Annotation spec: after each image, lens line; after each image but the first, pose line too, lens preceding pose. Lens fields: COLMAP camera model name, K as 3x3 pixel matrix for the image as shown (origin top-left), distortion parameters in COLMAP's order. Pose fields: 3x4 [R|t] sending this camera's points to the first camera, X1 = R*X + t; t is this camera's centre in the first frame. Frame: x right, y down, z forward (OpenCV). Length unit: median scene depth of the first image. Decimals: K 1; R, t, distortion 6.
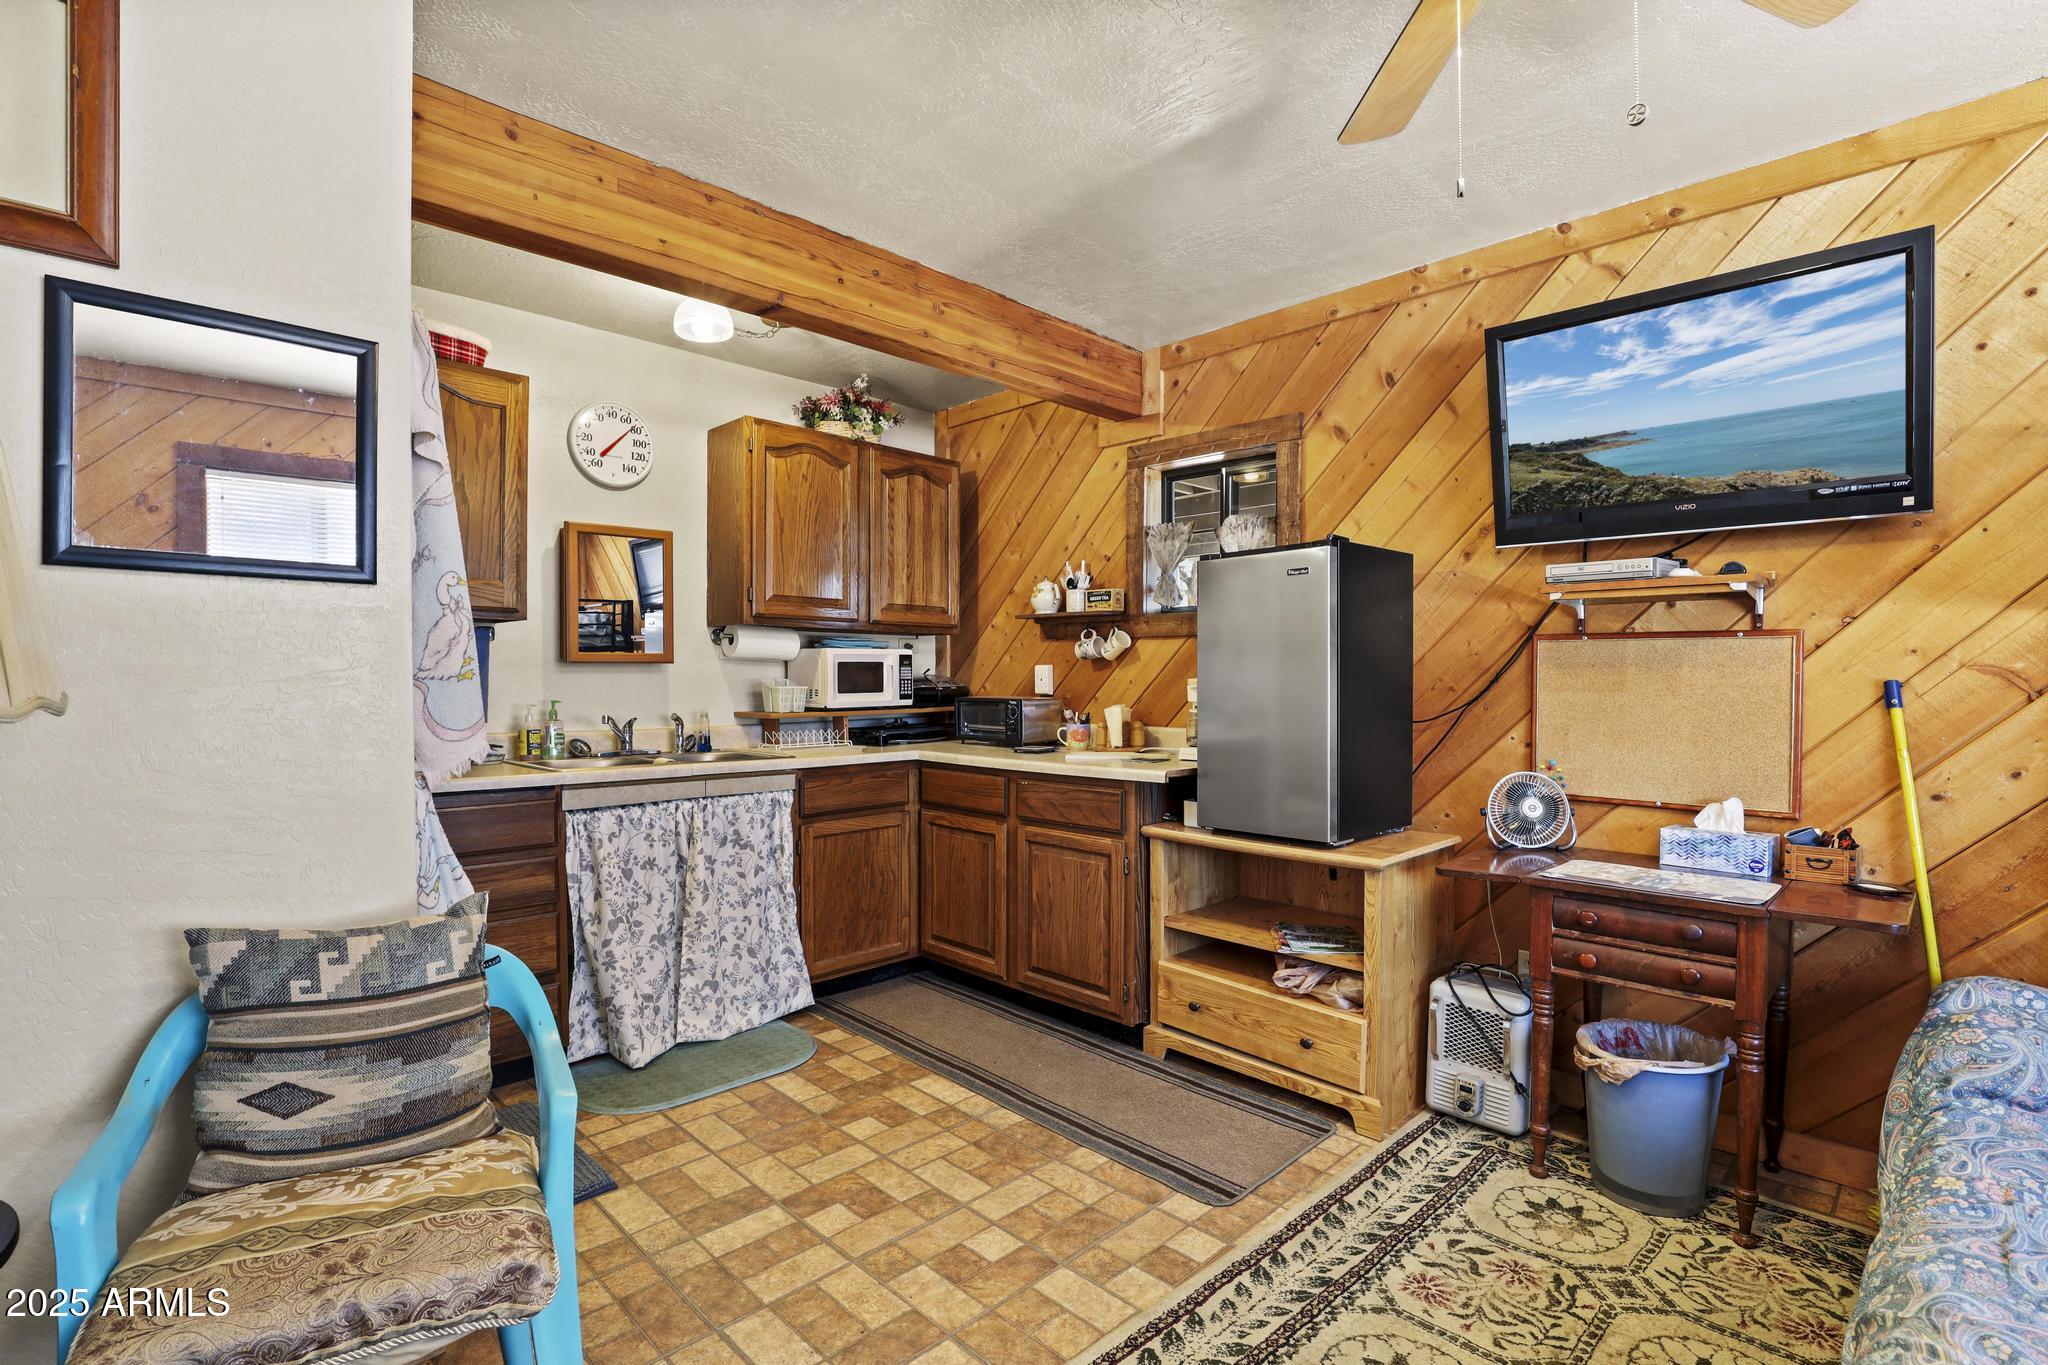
lens RADIAL K [[955.0, 0, 1024.0], [0, 955.0, 682.5], [0, 0, 1]] dist [-0.000674, -0.000221]
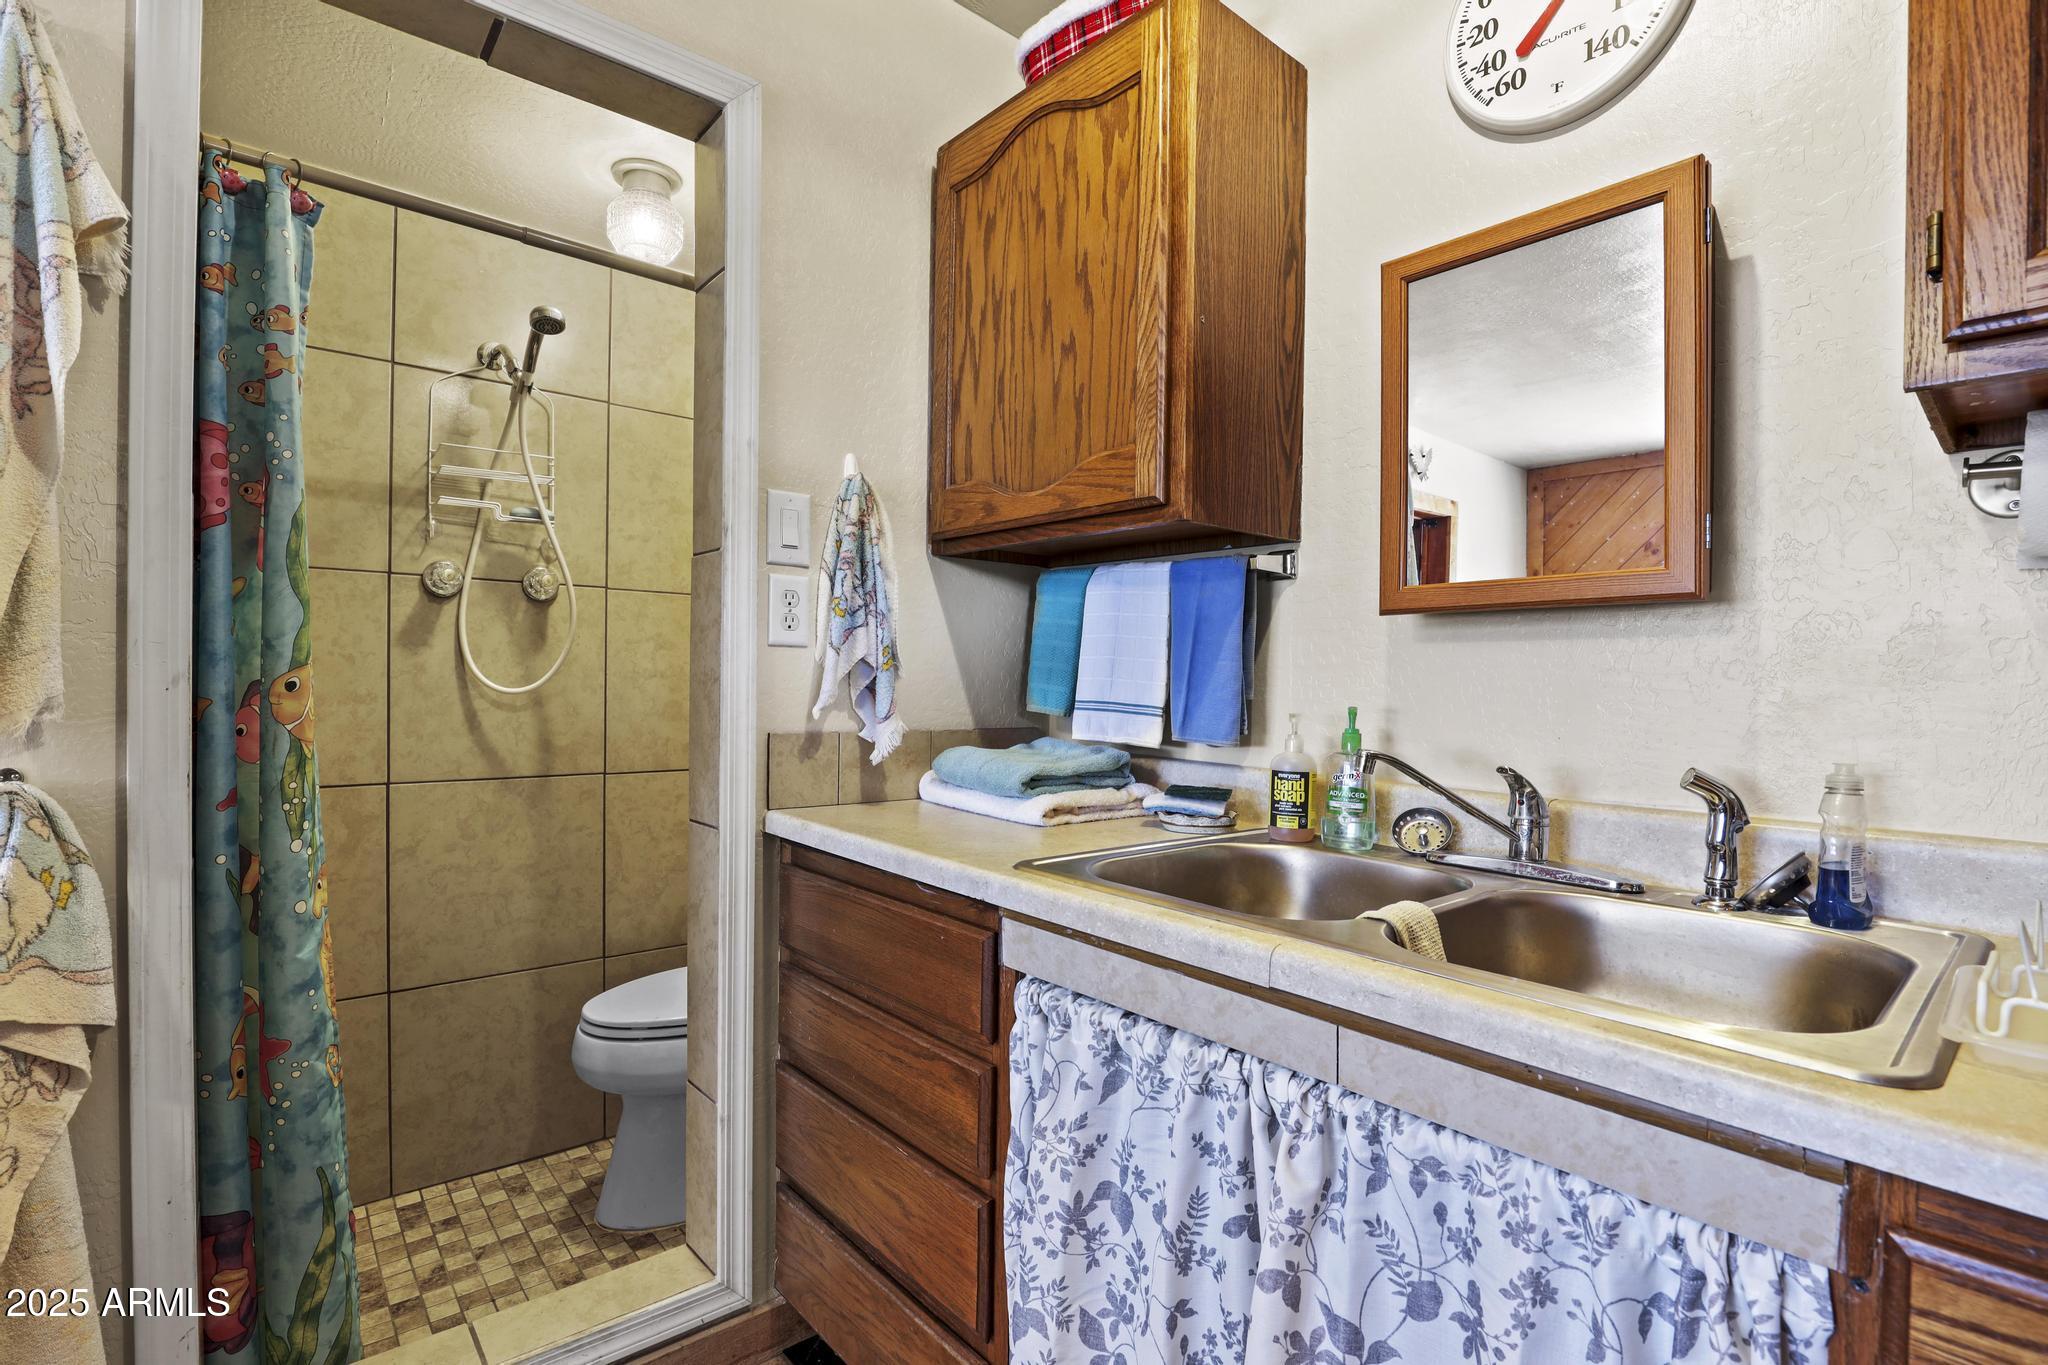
lens RADIAL K [[955.0, 0, 1024.0], [0, 955.0, 682.5], [0, 0, 1]] dist [-0.000674, -0.000221]
pose [[-0.063404, 0.005688, -0.997972, -0.059624], [-0.023631, 0.999695, 0.007199, 0.007899], [0.997708, 0.024039, -0.063250, 0.846375]]
